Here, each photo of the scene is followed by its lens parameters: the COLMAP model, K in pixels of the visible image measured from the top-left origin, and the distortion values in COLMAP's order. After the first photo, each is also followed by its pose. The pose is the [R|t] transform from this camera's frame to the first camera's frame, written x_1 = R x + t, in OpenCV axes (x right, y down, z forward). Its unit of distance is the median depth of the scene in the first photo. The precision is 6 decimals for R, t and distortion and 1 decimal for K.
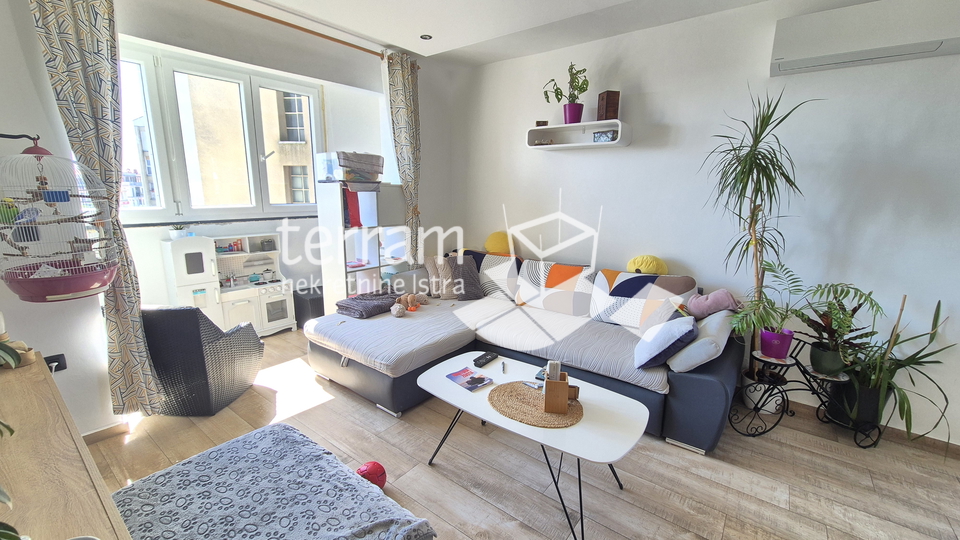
lens RADIAL K [[396.0, 0, 480.9], [0, 396.0, 265.5], [0, 0, 1]] dist [-0.001896, 0.000275]
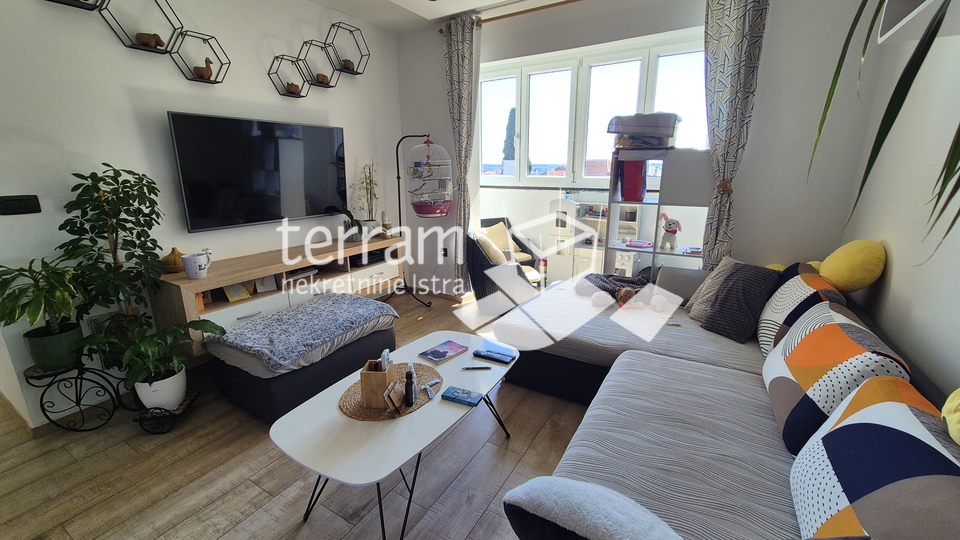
lens RADIAL K [[396.0, 0, 480.9], [0, 396.0, 265.5], [0, 0, 1]] dist [-0.001896, 0.000275]
pose [[0.116365, 0.228649, -0.966529, 0.572302], [-0.181576, 0.961637, 0.205631, -0.085487], [0.976468, 0.151571, 0.153418, 0.600498]]
